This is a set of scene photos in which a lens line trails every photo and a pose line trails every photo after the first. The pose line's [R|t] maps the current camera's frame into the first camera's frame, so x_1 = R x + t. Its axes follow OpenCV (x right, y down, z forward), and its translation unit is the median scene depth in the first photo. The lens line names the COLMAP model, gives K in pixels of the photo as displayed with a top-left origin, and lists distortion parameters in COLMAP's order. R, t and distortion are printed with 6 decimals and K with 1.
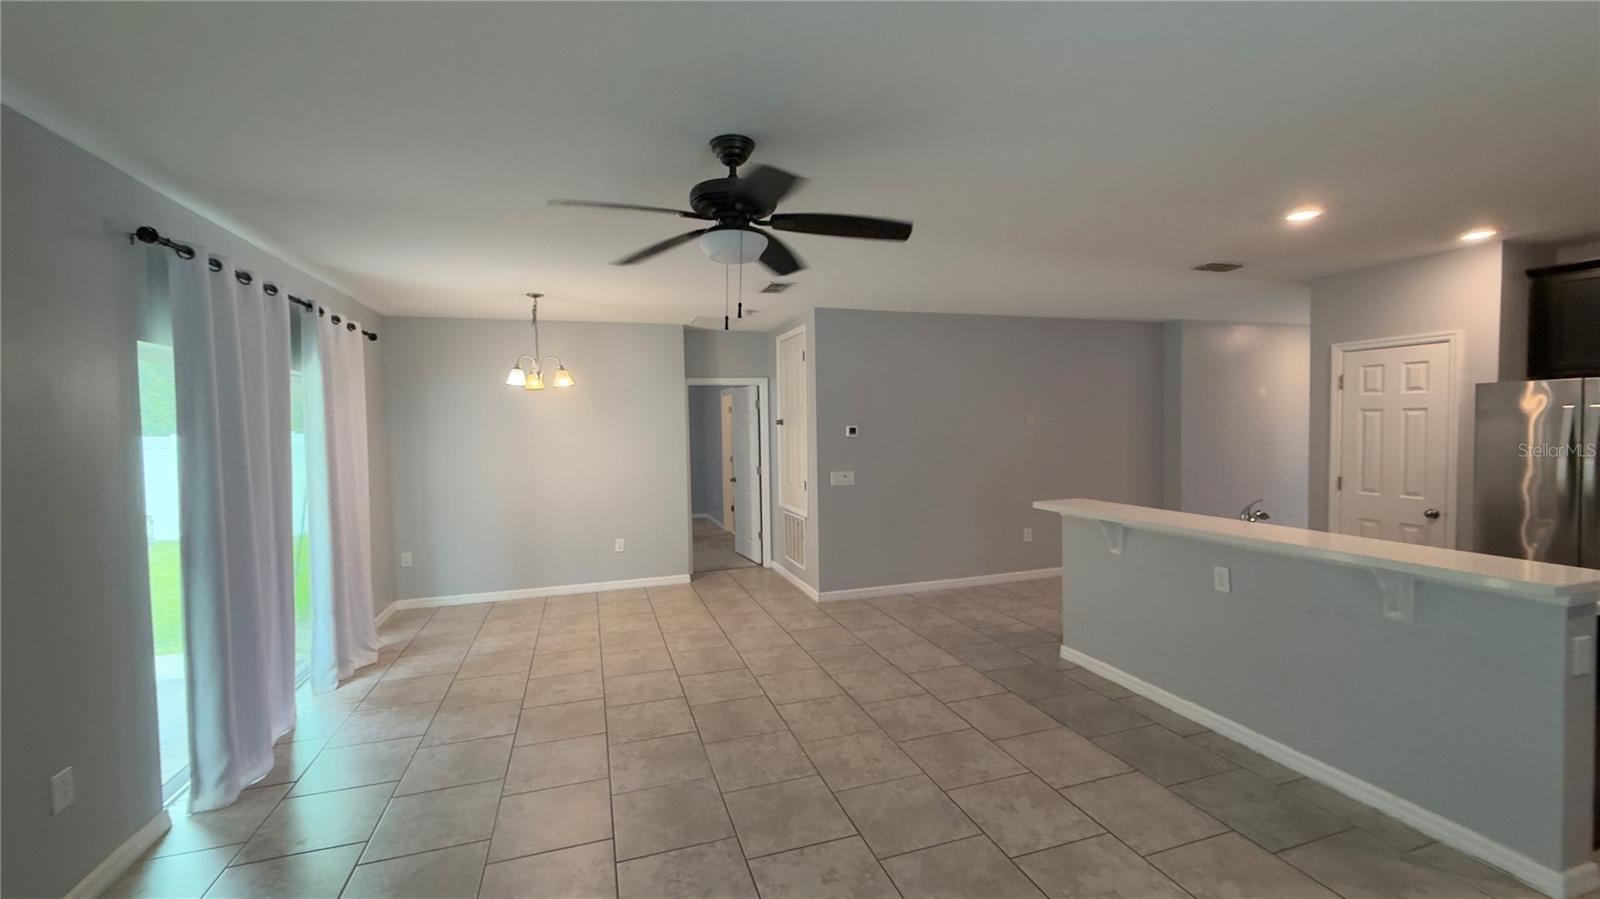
lens RADIAL K [[639.1, 0, 794.9], [0, 639.1, 447.8], [0, 0, 1]] dist [0.000315, 0.000183]
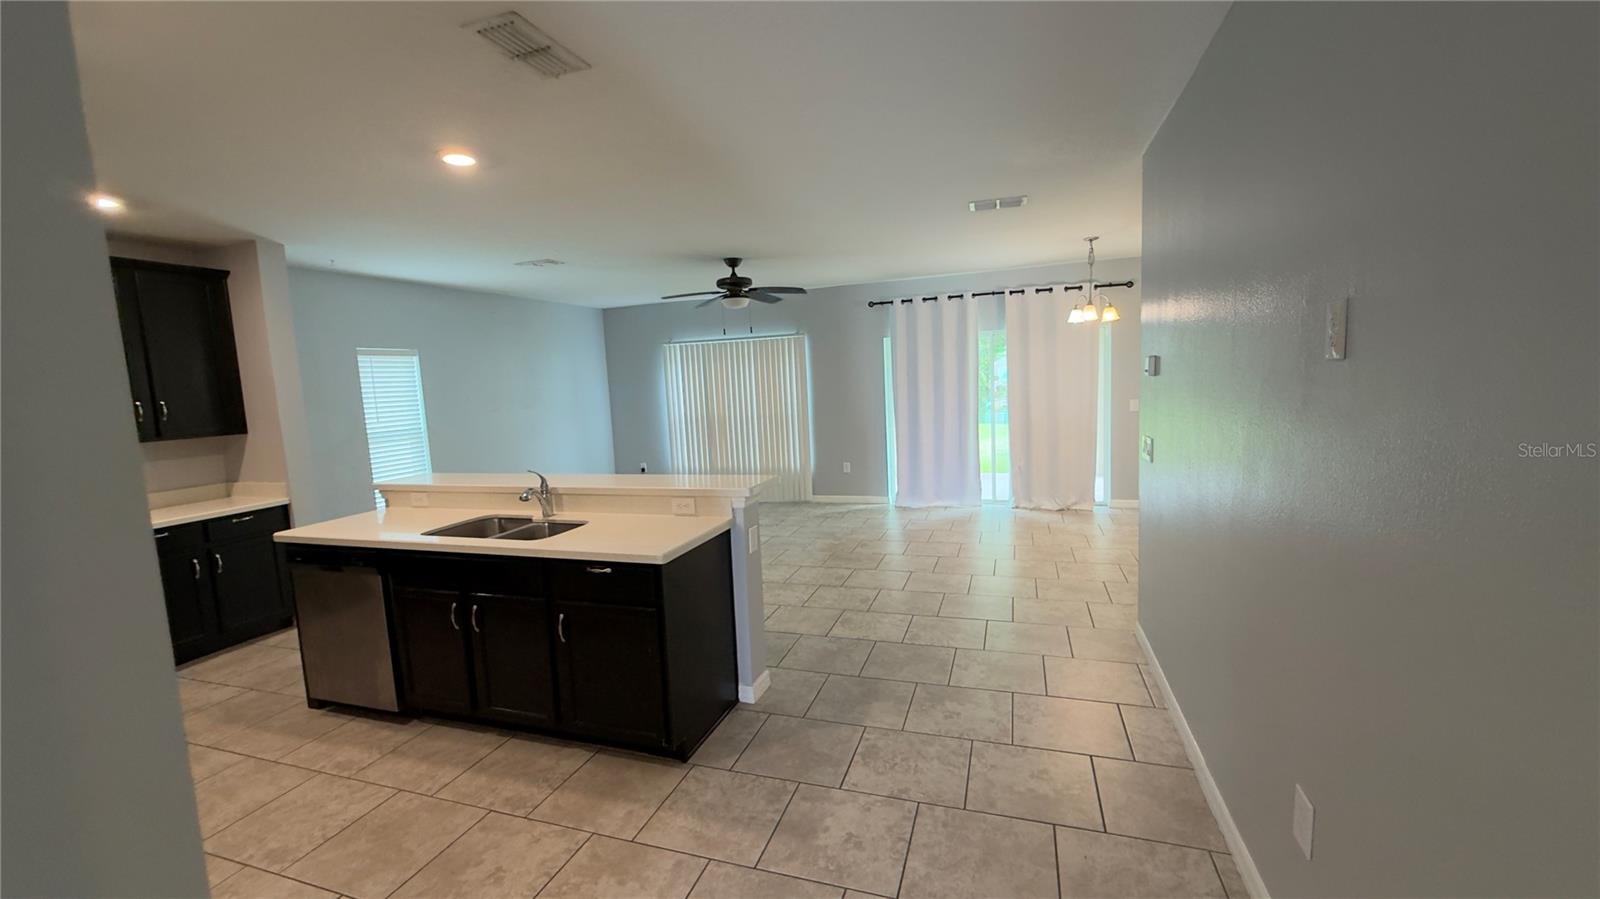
lens RADIAL K [[639.1, 0, 794.9], [0, 639.1, 447.8], [0, 0, 1]] dist [0.000315, 0.000183]
pose [[-0.601832, 0.132312, -0.787586, 1.117131], [0.031401, 0.989338, 0.142211, -0.068266], [0.798005, 0.060856, -0.599570, 1.702695]]
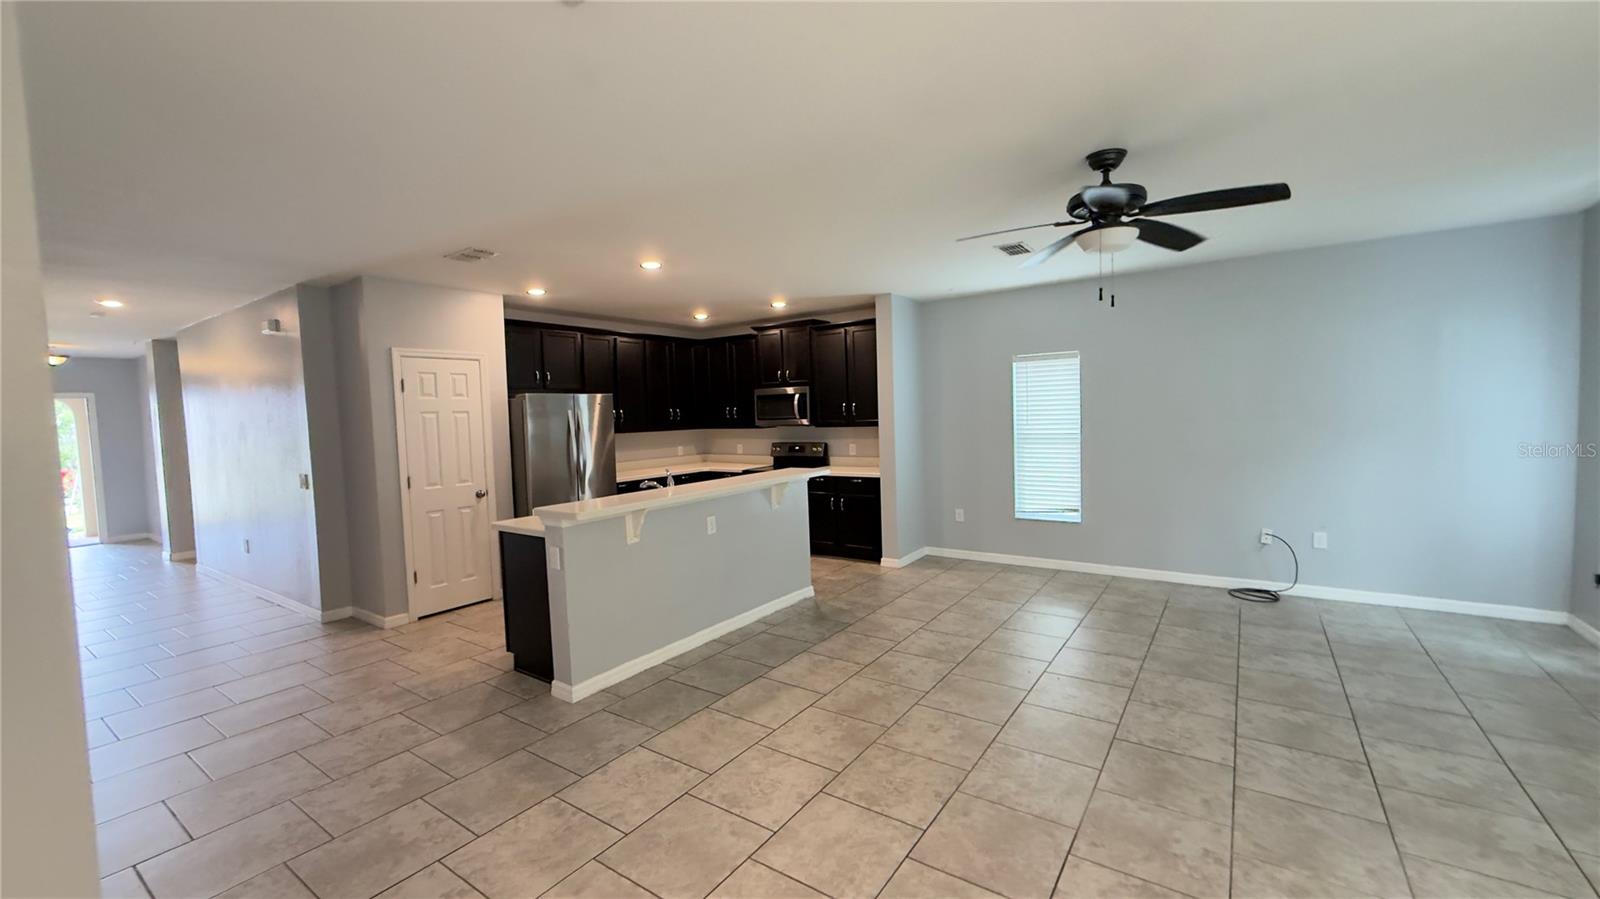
lens RADIAL K [[639.1, 0, 794.9], [0, 639.1, 447.8], [0, 0, 1]] dist [0.000315, 0.000183]
pose [[-0.596895, -0.007429, 0.802285, -0.457457], [0.071887, 0.995440, 0.062701, -0.026610], [-0.799093, 0.095100, -0.593639, 1.424431]]
